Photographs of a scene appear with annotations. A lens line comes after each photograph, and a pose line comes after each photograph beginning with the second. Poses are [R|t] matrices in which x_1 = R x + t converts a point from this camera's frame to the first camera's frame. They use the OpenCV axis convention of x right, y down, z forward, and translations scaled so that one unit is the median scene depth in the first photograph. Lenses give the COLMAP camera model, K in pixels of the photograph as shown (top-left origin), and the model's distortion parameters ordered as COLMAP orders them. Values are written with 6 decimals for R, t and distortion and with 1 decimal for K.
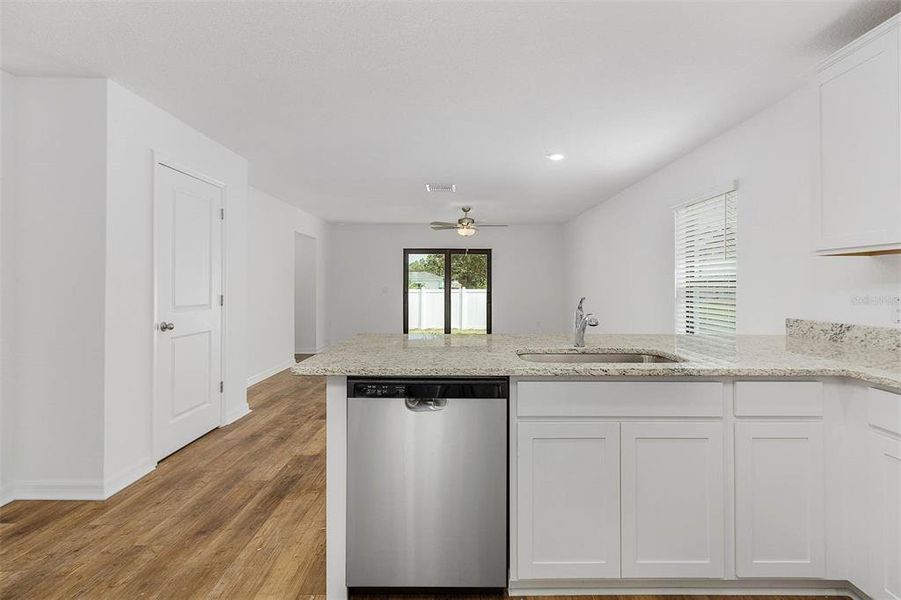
lens RADIAL K [[428.8, 0, 453.2], [0, 428.8, 282.2], [0, 0, 1]] dist [-0.000535, -0.000170]
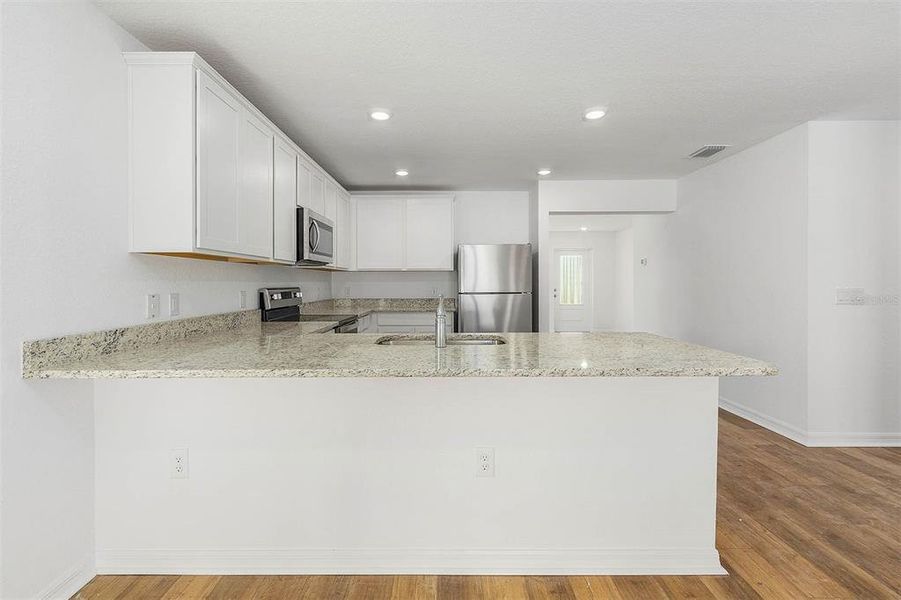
lens RADIAL K [[428.8, 0, 453.2], [0, 428.8, 282.2], [0, 0, 1]] dist [-0.000535, -0.000170]
pose [[-0.999599, 0.002853, -0.028183, 0.285248], [0.003025, 0.999977, -0.006055, 0.013560], [0.028165, -0.006138, -0.999584, 1.875003]]
